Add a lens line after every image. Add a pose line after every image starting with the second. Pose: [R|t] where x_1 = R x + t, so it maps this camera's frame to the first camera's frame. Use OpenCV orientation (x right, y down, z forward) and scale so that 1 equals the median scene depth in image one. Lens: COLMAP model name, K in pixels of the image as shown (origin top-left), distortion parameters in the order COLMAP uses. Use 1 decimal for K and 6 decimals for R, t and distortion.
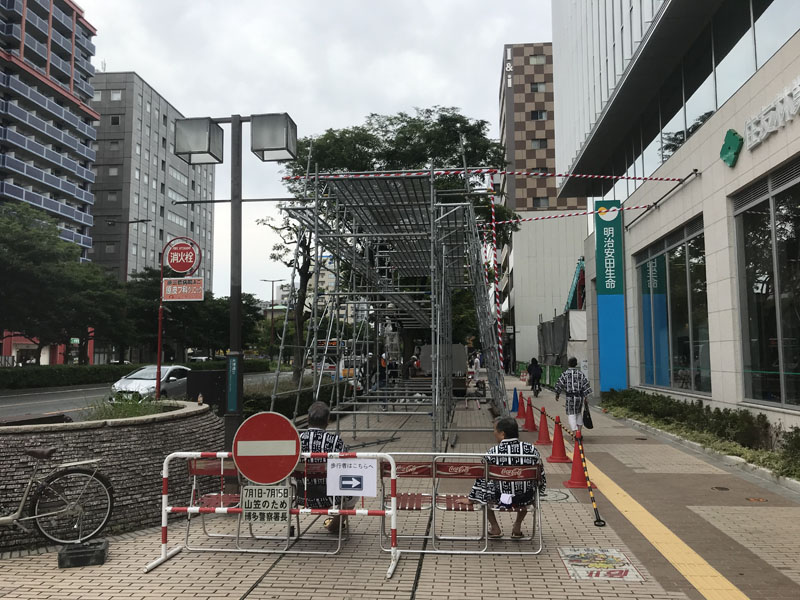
lens RADIAL K [[658.1, 0, 402.1], [0, 658.1, 297.2], [0, 0, 1]] dist [-0.005578, -0.000471]
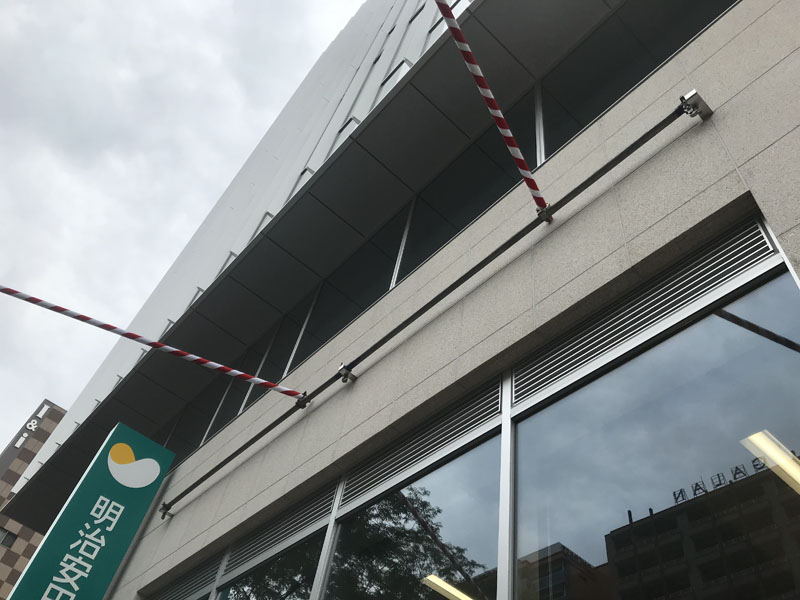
lens RADIAL K [[658.1, 0, 400.4], [0, 658.1, 300.7], [0, 0, 1]] dist [-0.005578, -0.000471]
pose [[0.674411, 0.631424, 0.382718, 0.683846], [-0.208363, 0.660026, -0.721769, 0.140247], [-0.708346, 0.407025, 0.576694, 2.042333]]
